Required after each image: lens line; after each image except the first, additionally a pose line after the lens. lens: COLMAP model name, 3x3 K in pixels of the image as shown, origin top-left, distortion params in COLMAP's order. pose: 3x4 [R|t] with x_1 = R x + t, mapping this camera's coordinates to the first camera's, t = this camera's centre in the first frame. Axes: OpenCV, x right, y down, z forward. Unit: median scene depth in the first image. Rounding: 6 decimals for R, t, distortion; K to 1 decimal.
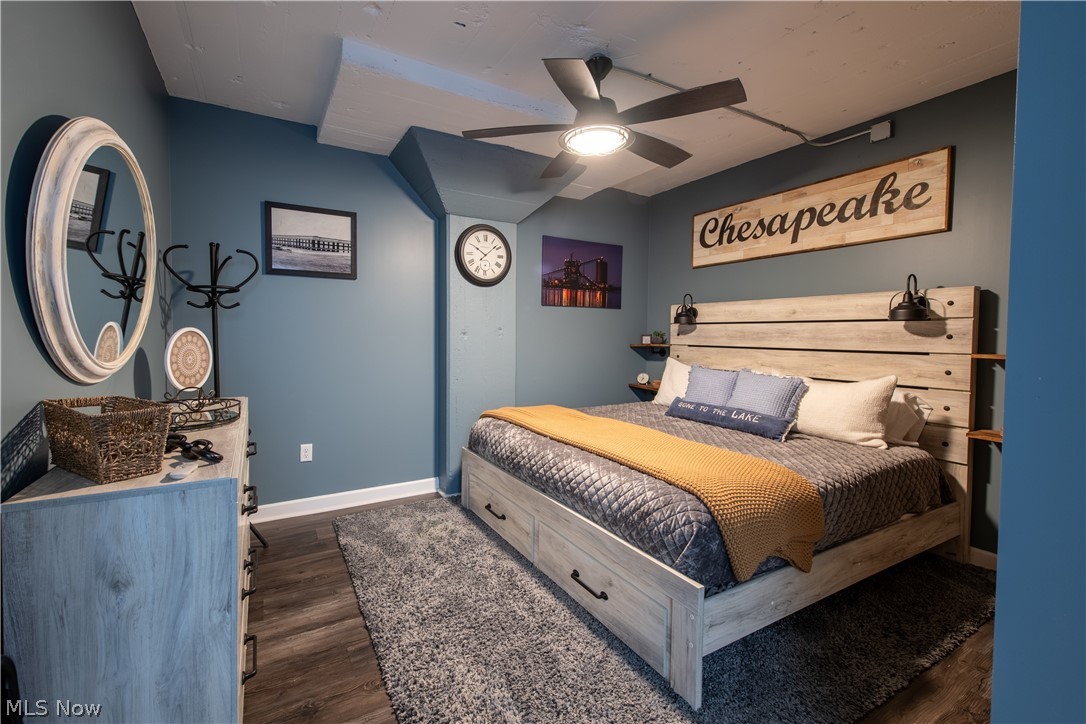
lens RADIAL K [[453.1, 0, 511.0], [0, 453.1, 347.3], [0, 0, 1]] dist [0.018611, -0.009022]
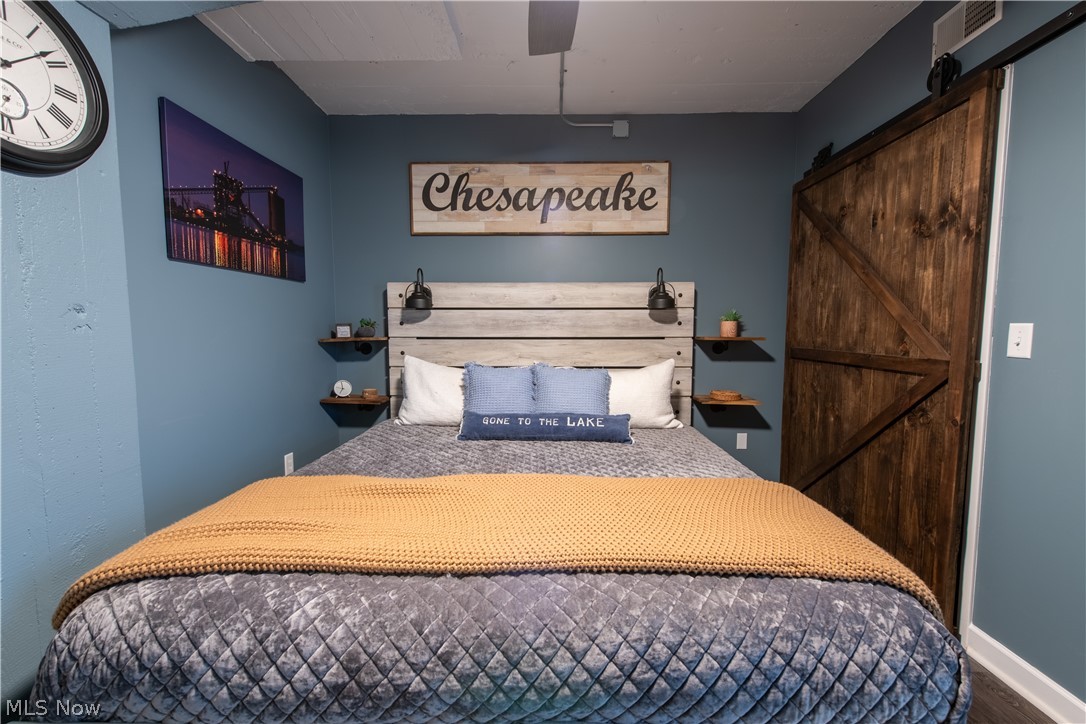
lens RADIAL K [[427.9, 0, 547.2], [0, 427.9, 357.3], [0, 0, 1]] dist [0.015355, -0.005371]
pose [[0.490917, -0.073706, 0.868083, -0.167143], [0.031638, 0.997266, 0.066782, -0.016926], [-0.870632, -0.005320, 0.491907, 0.626956]]
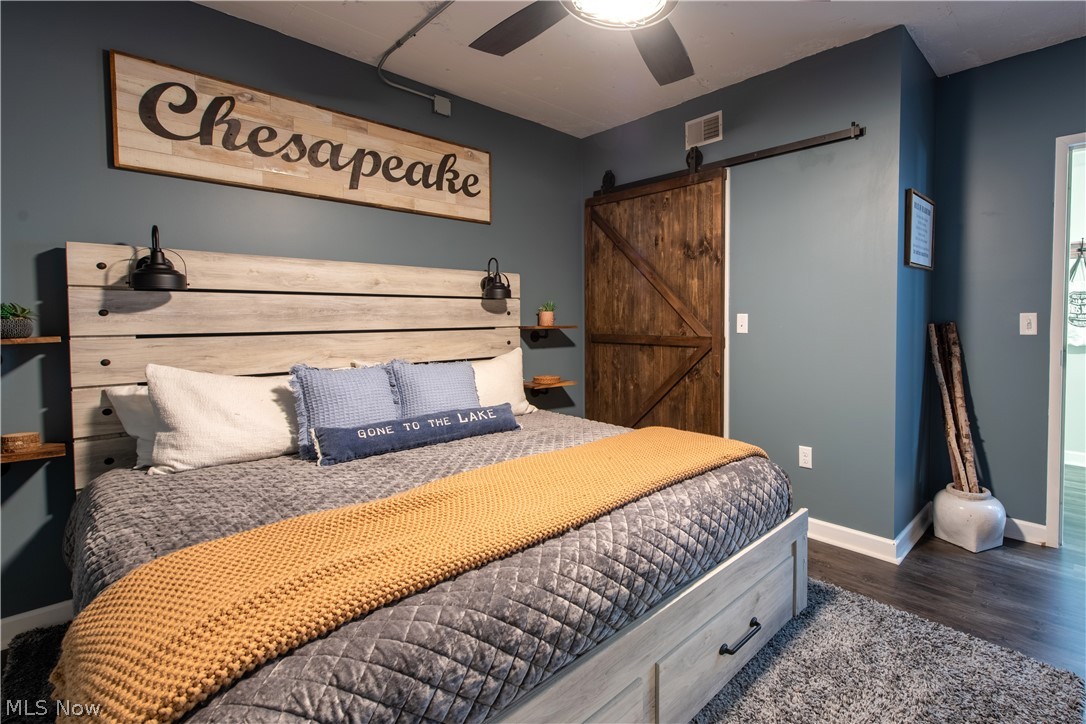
lens RADIAL K [[502.2, 0, 645.7], [0, 502.2, 332.5], [0, 0, 1]] dist [0.020306, -0.009509]
pose [[-0.344197, -0.041004, 0.938002, -0.367430], [0.028140, 0.998147, 0.053959, -0.028650], [-0.938476, 0.044968, -0.342406, 0.938513]]
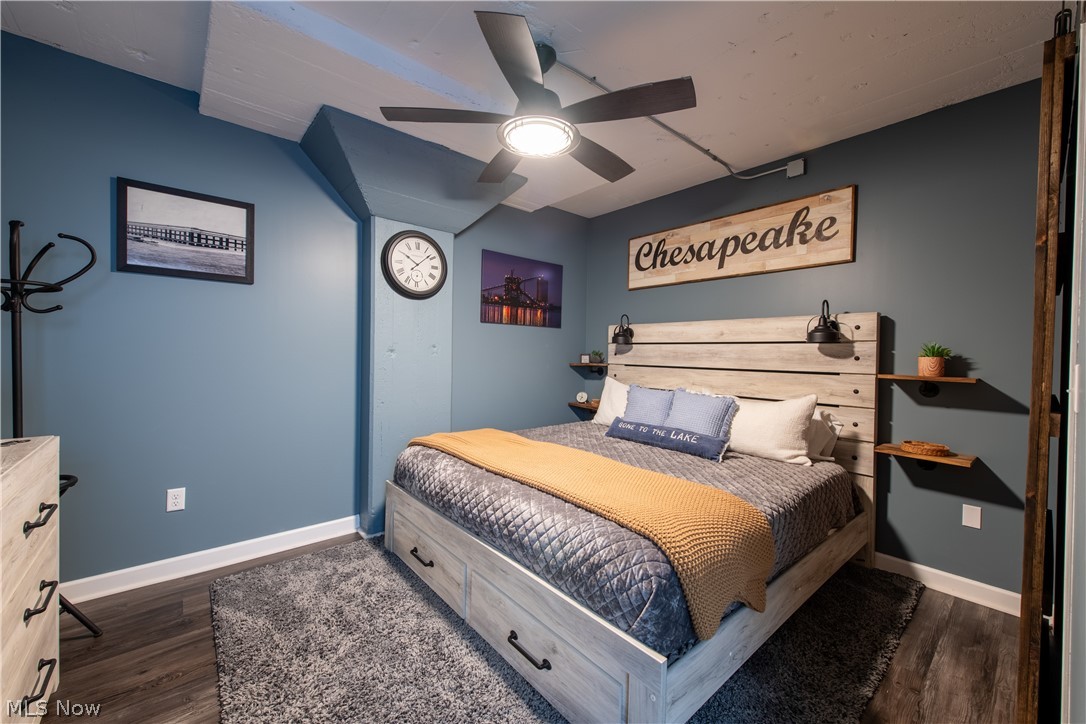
lens RADIAL K [[423.1, 0, 546.8], [0, 423.1, 356.8], [0, 0, 1]] dist [0.016347, -0.005785]
pose [[0.977392, 0.007380, 0.211306, 0.021853], [-0.003111, 0.999784, -0.020527, -0.003060], [-0.211412, 0.019406, 0.977204, 0.140677]]
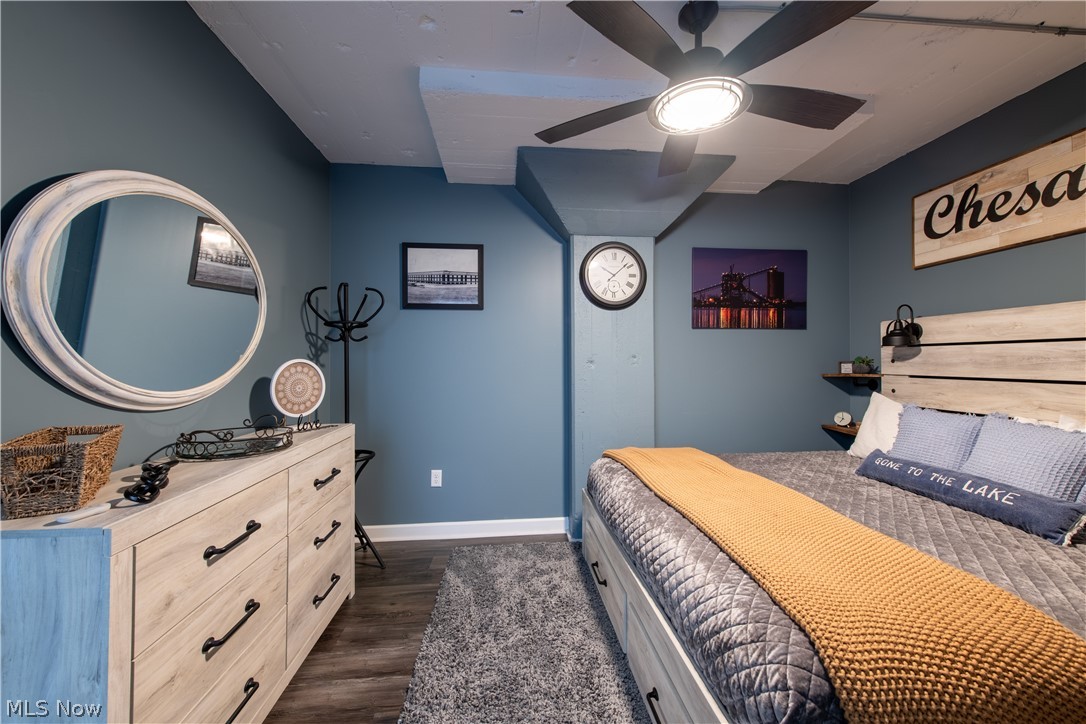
lens RADIAL K [[431.3, 0, 546.7], [0, 431.3, 356.8], [0, 0, 1]] dist [0.014183, -0.004799]
pose [[0.919694, -0.013527, -0.392402, 0.180248], [-0.003347, 0.999100, -0.042285, -0.004712], [0.392621, 0.040203, 0.918821, 0.192411]]
